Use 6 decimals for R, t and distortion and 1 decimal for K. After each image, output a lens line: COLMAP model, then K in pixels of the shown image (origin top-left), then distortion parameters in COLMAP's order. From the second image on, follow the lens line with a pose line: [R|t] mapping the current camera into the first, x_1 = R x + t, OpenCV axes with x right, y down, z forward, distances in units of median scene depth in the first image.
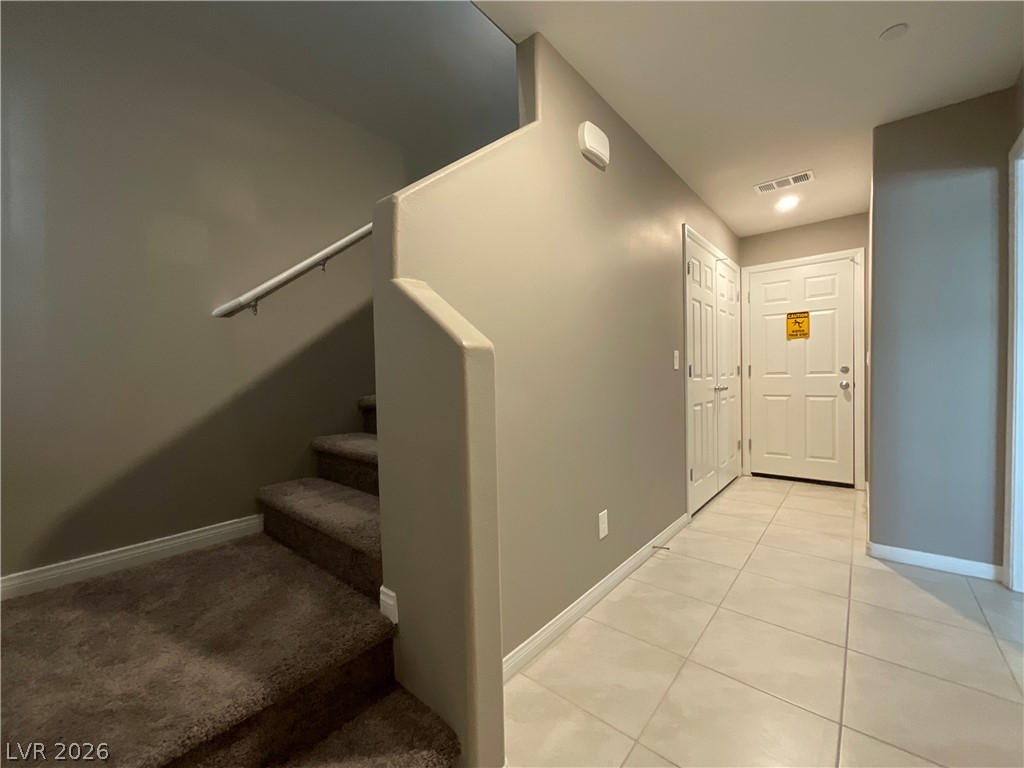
lens RADIAL K [[413.2, 0, 513.9], [0, 413.2, 384.5], [0, 0, 1]] dist [0.001742, 0.000534]
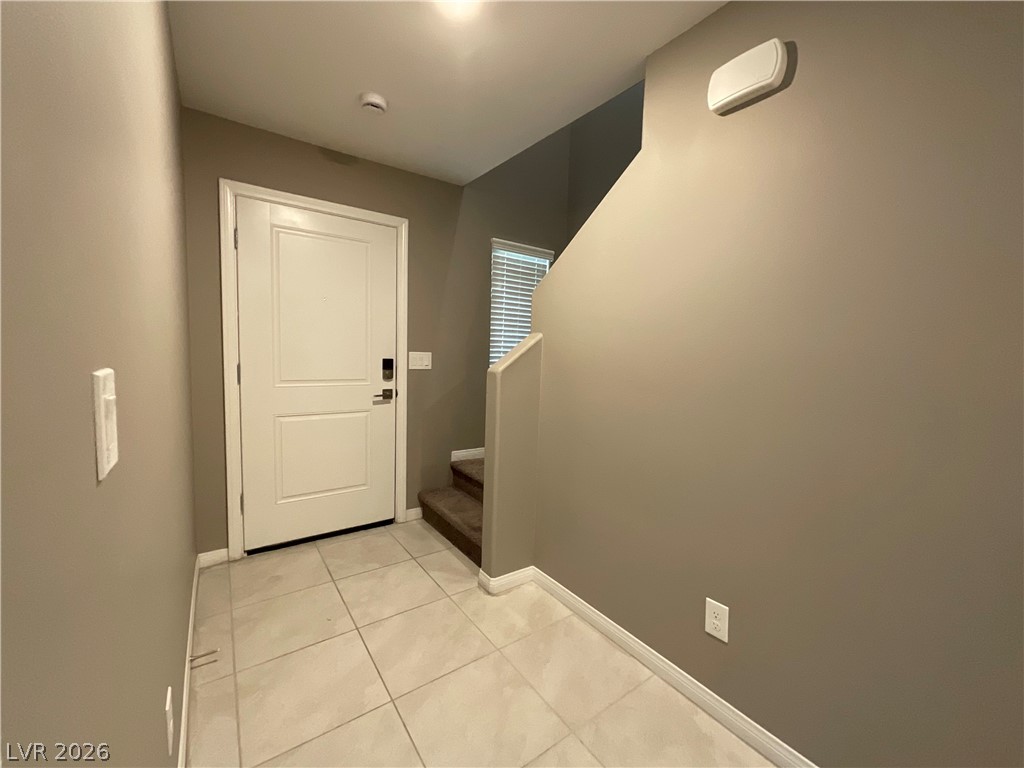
lens RADIAL K [[413.2, 0, 513.9], [0, 413.2, 384.5], [0, 0, 1]] dist [0.001742, 0.000534]
pose [[-0.237133, 0.093425, -0.966974, 1.316191], [-0.054492, 0.992519, 0.109256, -0.174617], [0.969948, 0.078601, -0.230268, 1.091284]]
